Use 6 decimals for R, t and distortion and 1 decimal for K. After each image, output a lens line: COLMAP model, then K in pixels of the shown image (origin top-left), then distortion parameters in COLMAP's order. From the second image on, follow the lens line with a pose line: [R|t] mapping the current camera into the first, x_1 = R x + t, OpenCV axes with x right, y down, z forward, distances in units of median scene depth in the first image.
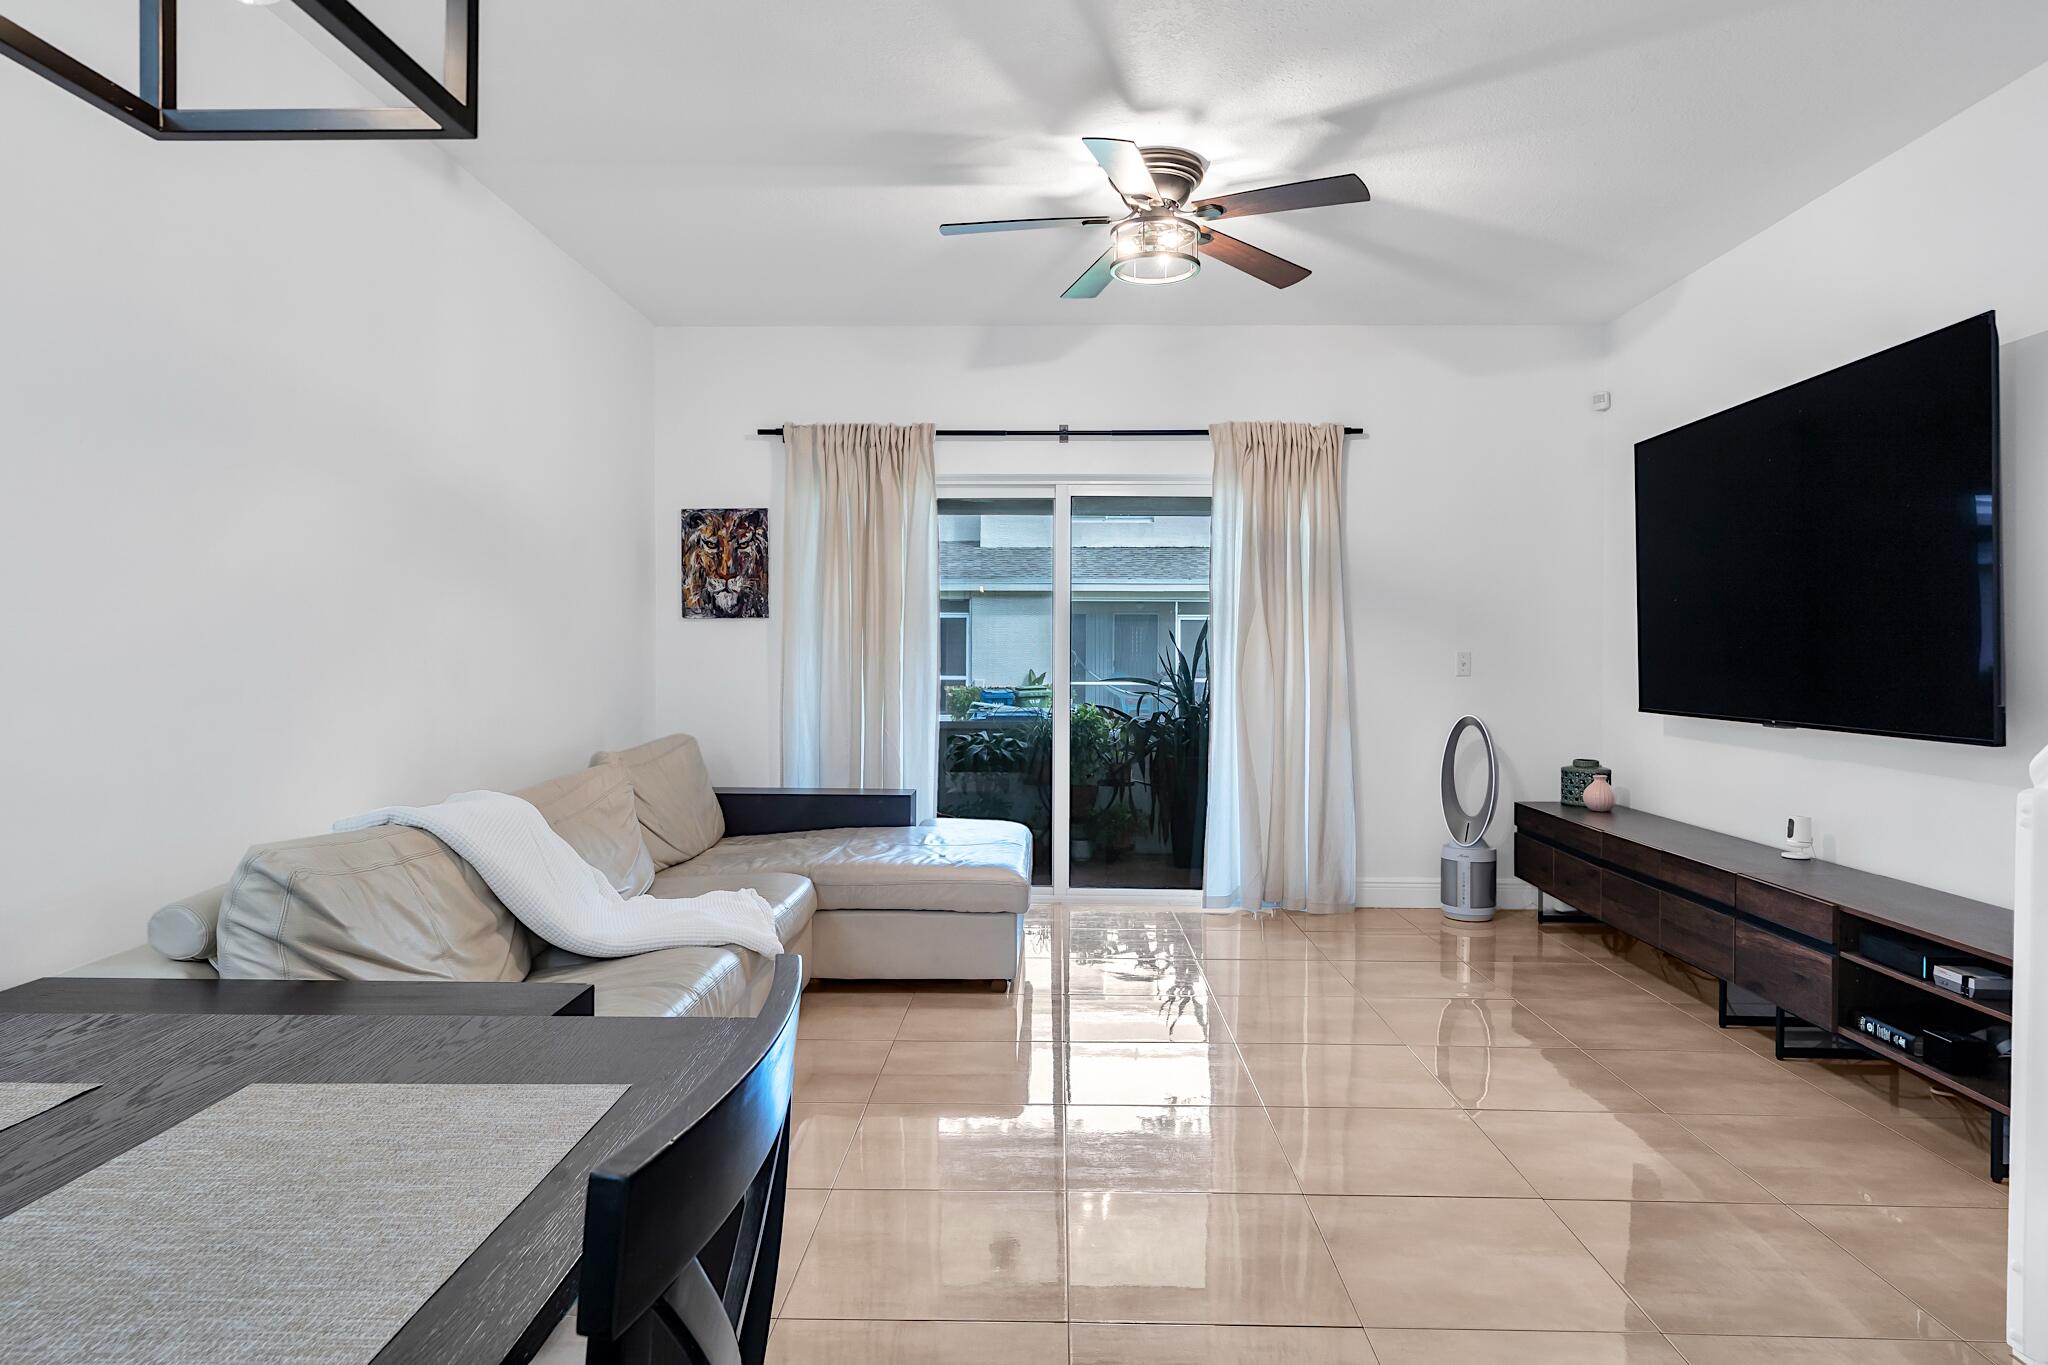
lens RADIAL K [[1217.6, 0, 1018.2], [0, 1217.6, 666.5], [0, 0, 1]] dist [0.005118, 0.003319]
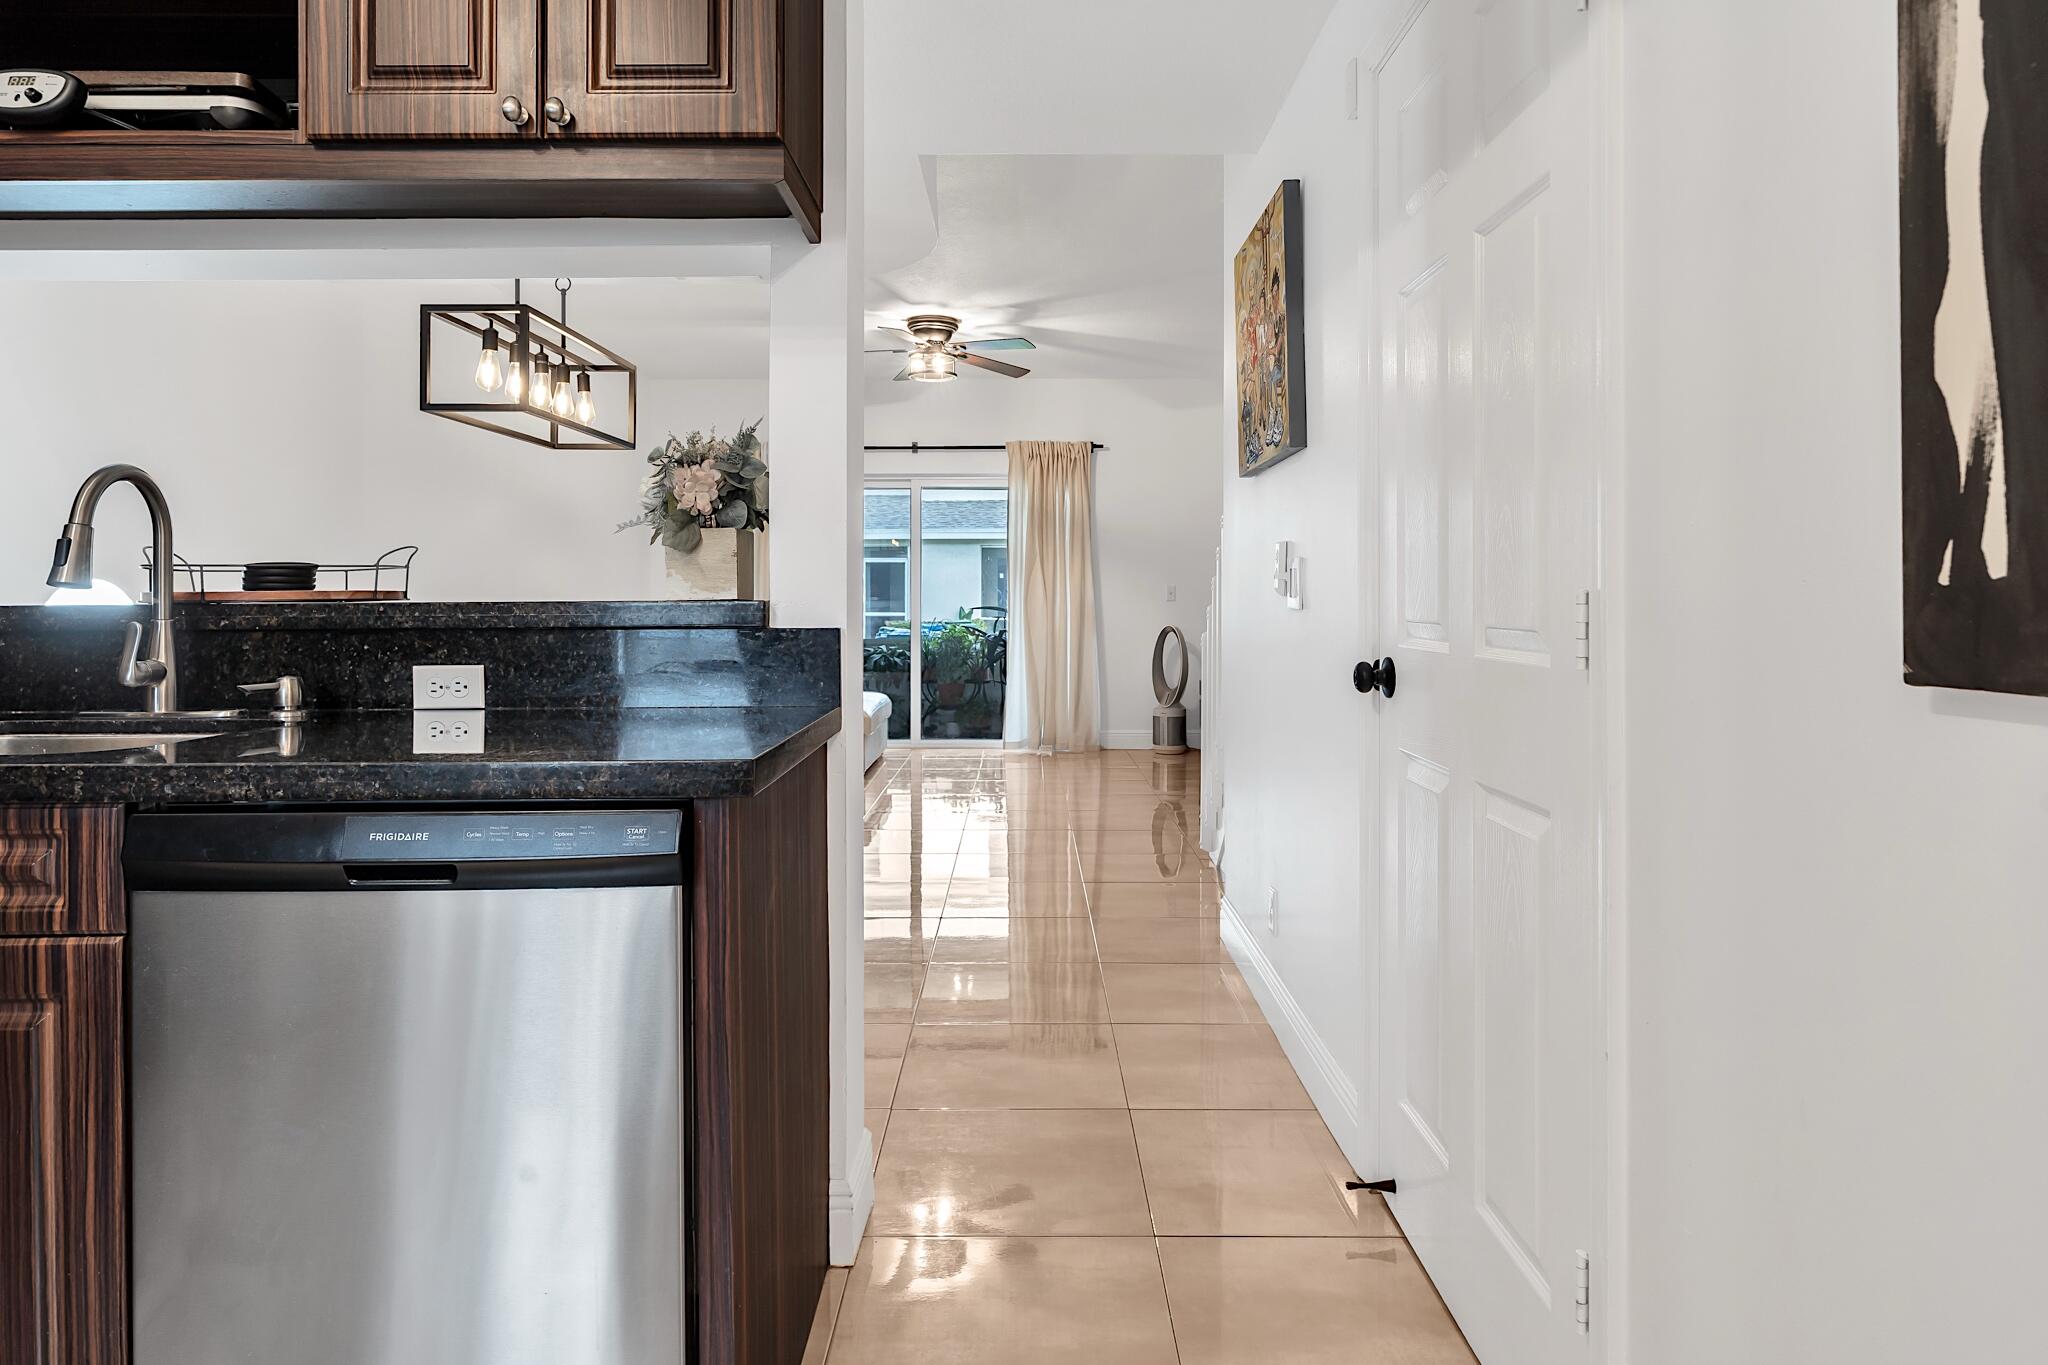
lens RADIAL K [[1227.6, 0, 1014.0], [0, 1227.6, 589.7], [0, 0, 1]] dist [-0.000481, 0.012636]
pose [[0.999825, -0.006950, 0.017397, 0.136696], [0.007203, 0.999868, -0.014554, 0.015153], [-0.017293, 0.014677, 0.999743, -0.577810]]
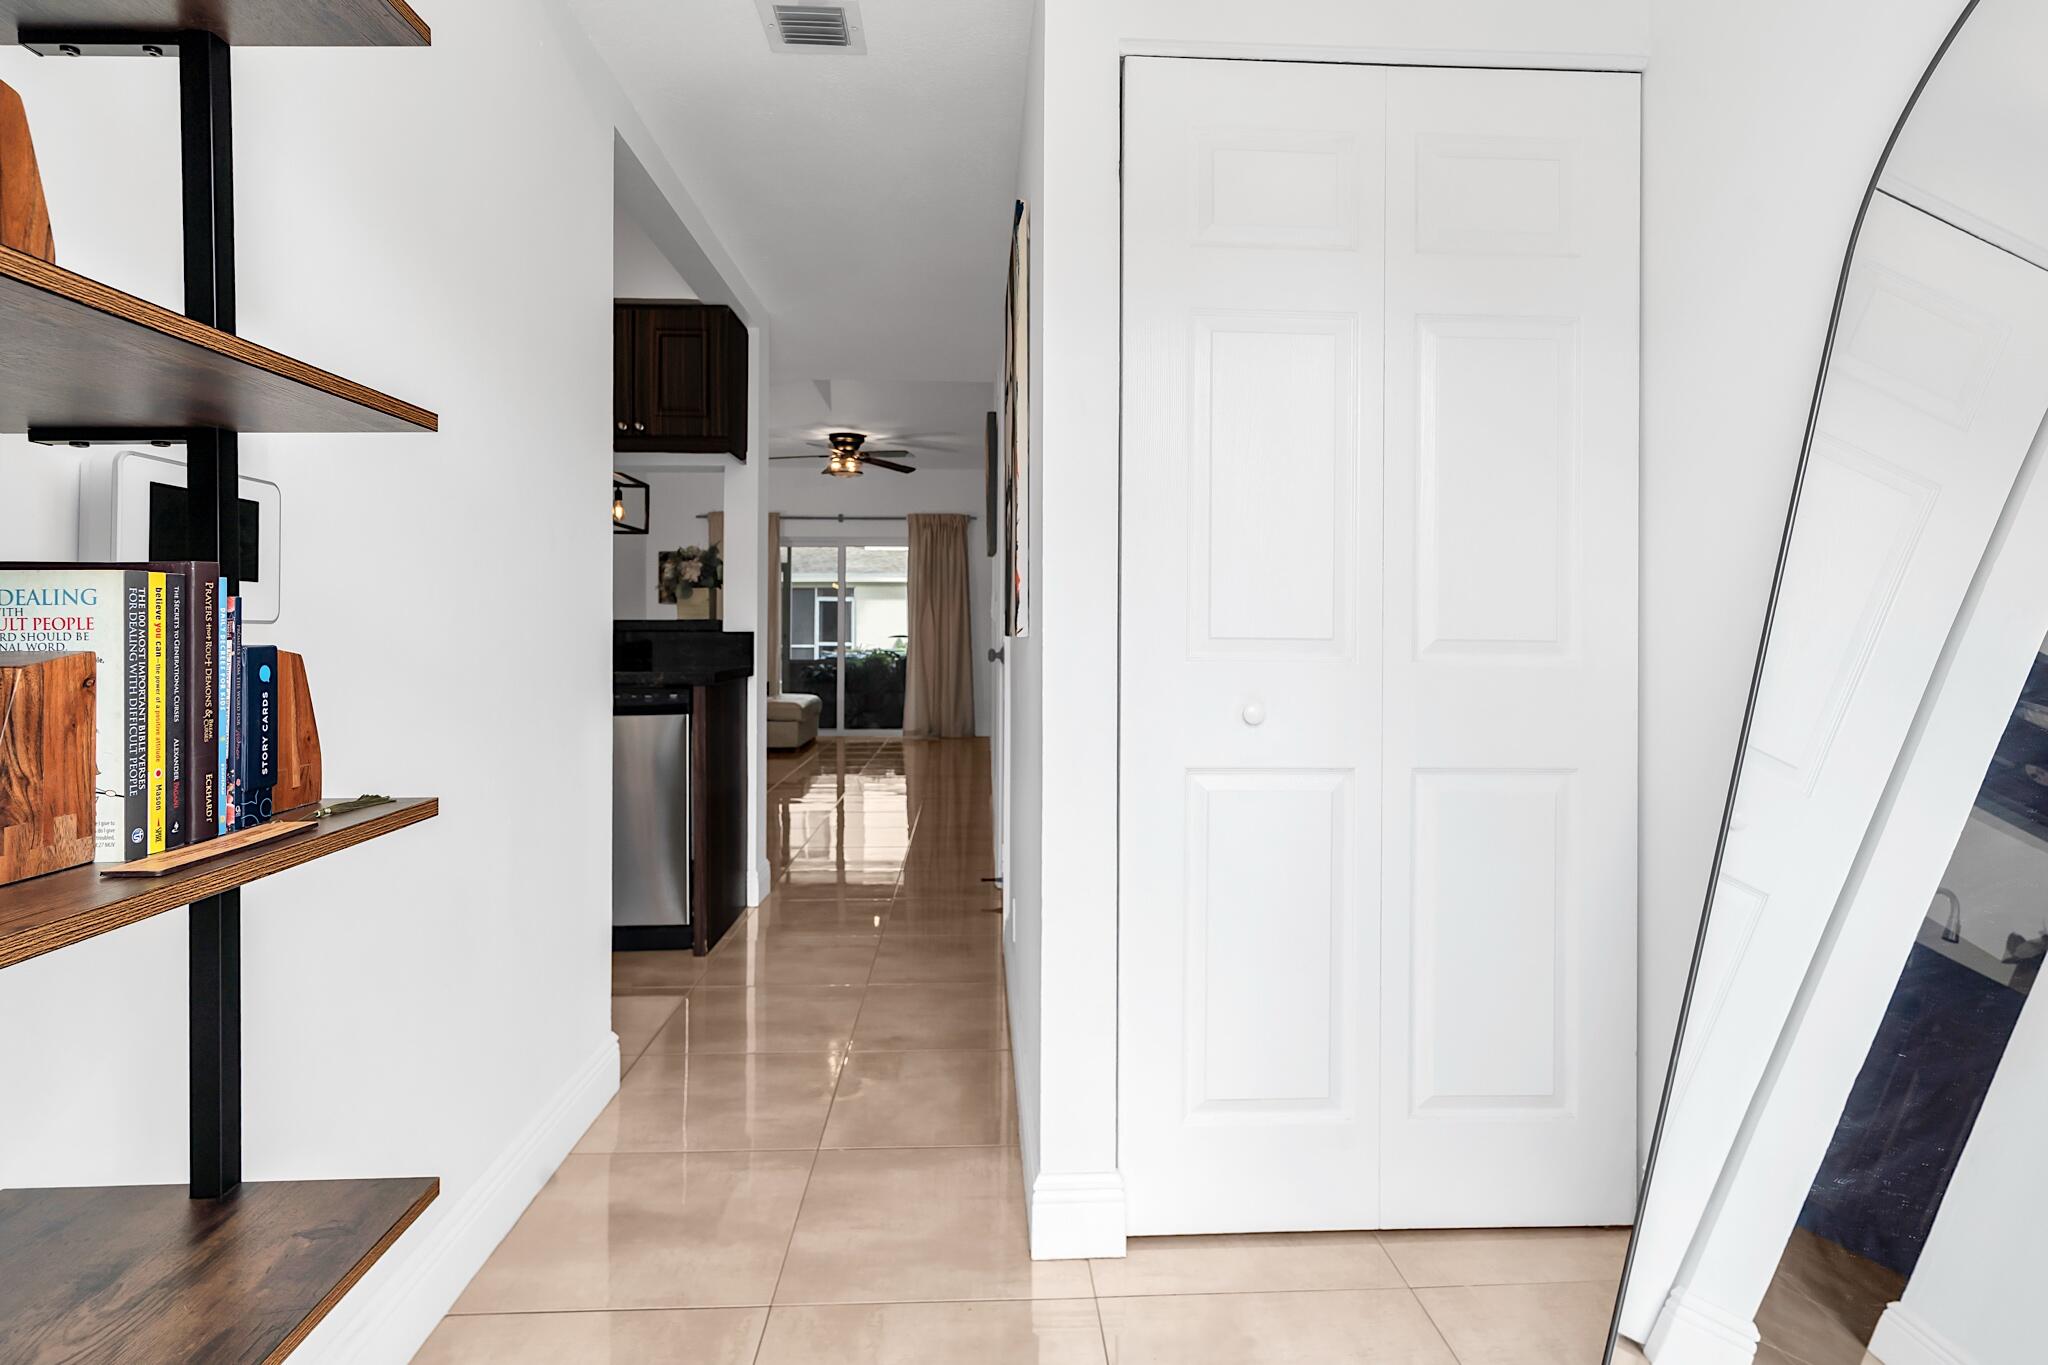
lens RADIAL K [[1140.8, 0, 1045.7], [0, 1140.8, 624.9], [0, 0, 1]] dist [0.000791, 0.000087]
pose [[0.996610, -0.000321, 0.082272, 0.232710], [0.001612, 0.999877, -0.015622, 0.029861], [-0.082256, 0.015702, 0.996488, -1.039802]]
